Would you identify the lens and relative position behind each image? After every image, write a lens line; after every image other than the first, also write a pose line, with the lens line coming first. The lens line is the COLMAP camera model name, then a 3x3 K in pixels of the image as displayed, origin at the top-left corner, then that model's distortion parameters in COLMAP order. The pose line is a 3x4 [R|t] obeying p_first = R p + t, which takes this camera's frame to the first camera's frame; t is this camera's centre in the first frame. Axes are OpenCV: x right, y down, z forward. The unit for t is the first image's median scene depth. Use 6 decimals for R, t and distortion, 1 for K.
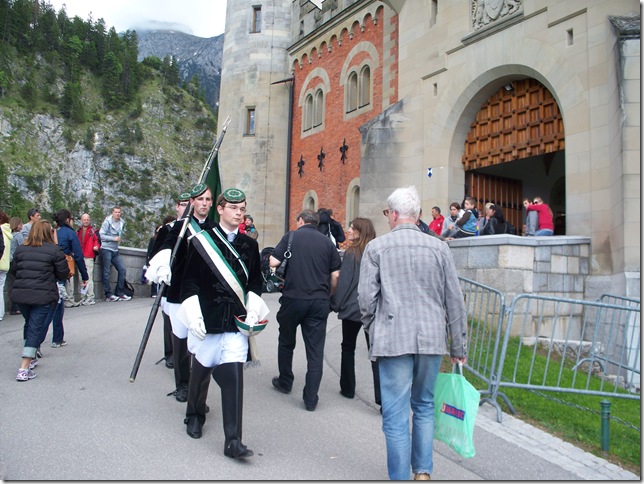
lens RADIAL K [[658.6, 0, 322.0], [0, 658.6, 242.0], [0, 0, 1]] dist [-0.210370, 0.224836]
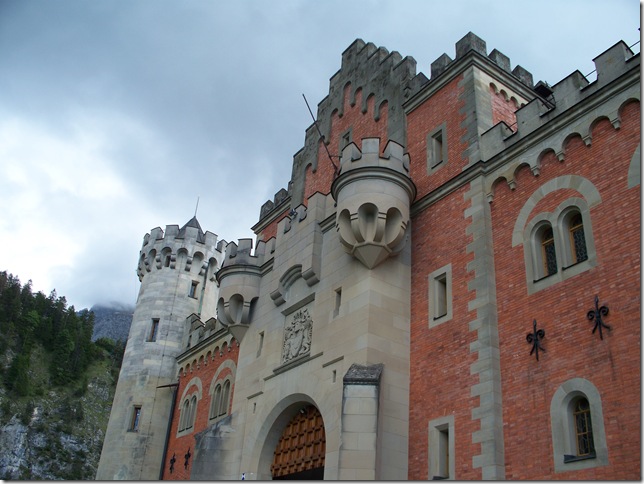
lens RADIAL K [[658.6, 0, 322.0], [0, 658.6, 242.0], [0, 0, 1]] dist [-0.210370, 0.224836]
pose [[0.995793, 0.075745, 0.051575, 0.130349], [-0.046073, 0.900349, -0.432723, 0.004358], [-0.079212, 0.428526, 0.900050, -0.152169]]
